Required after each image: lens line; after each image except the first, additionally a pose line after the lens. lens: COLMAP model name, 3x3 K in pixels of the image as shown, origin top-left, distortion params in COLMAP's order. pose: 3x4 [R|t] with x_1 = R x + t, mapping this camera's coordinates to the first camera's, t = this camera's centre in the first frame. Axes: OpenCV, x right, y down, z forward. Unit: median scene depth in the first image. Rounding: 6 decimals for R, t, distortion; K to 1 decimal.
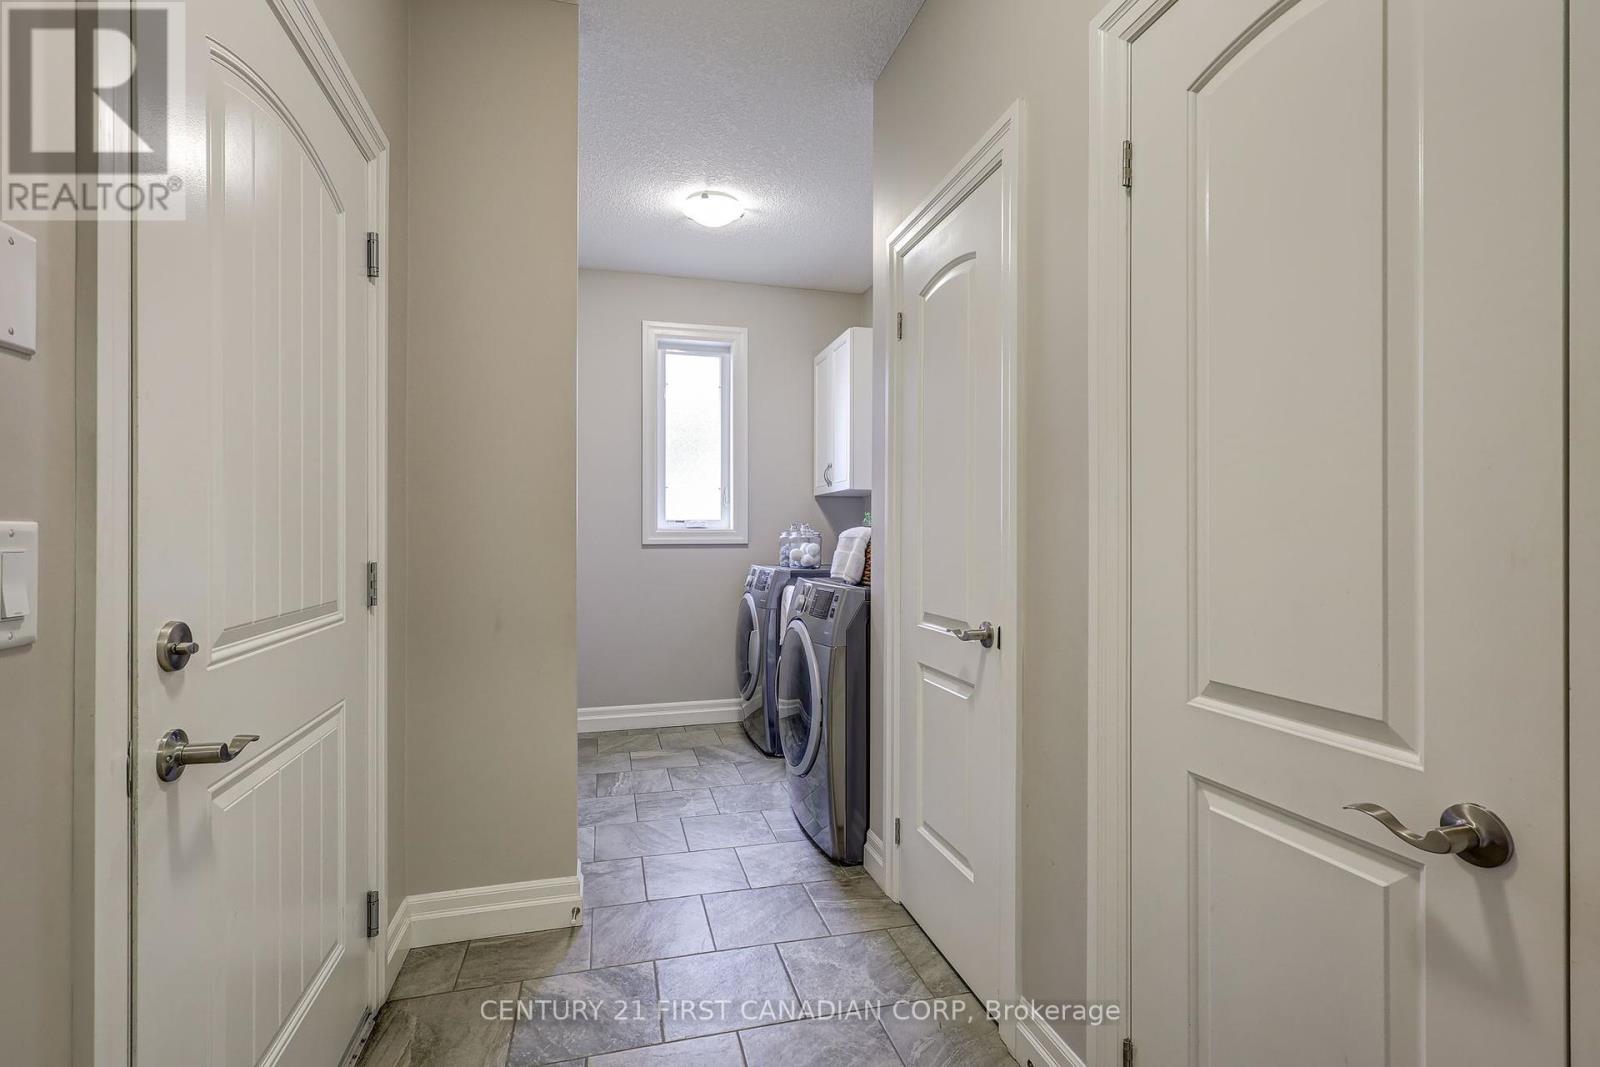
lens RADIAL K [[736.4, 0, 801.2], [0, 736.4, 537.3], [0, 0, 1]] dist [0.002669, 0.000717]
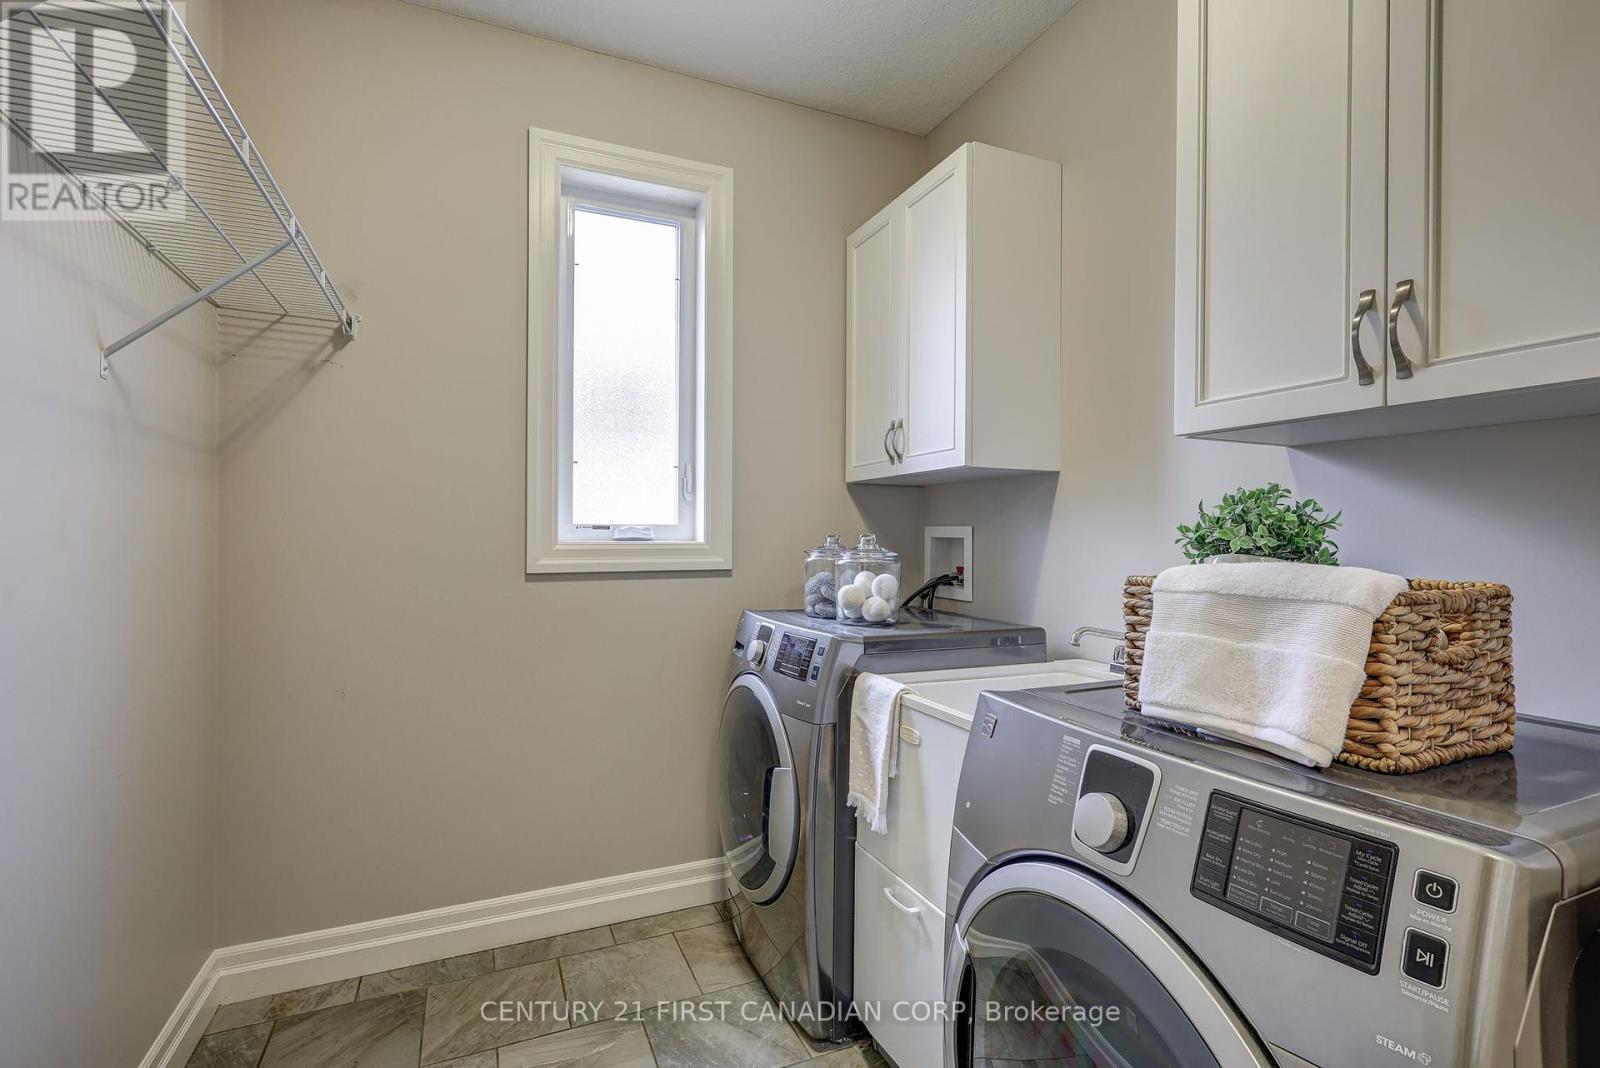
lens RADIAL K [[736.4, 0, 799.3], [0, 736.4, 524.7], [0, 0, 1]] dist [0.002669, 0.000717]
pose [[0.985645, 0.005499, 0.168742, -0.115159], [-0.003079, 0.999889, -0.014602, -0.016534], [-0.168804, 0.013872, 0.985552, 0.464026]]
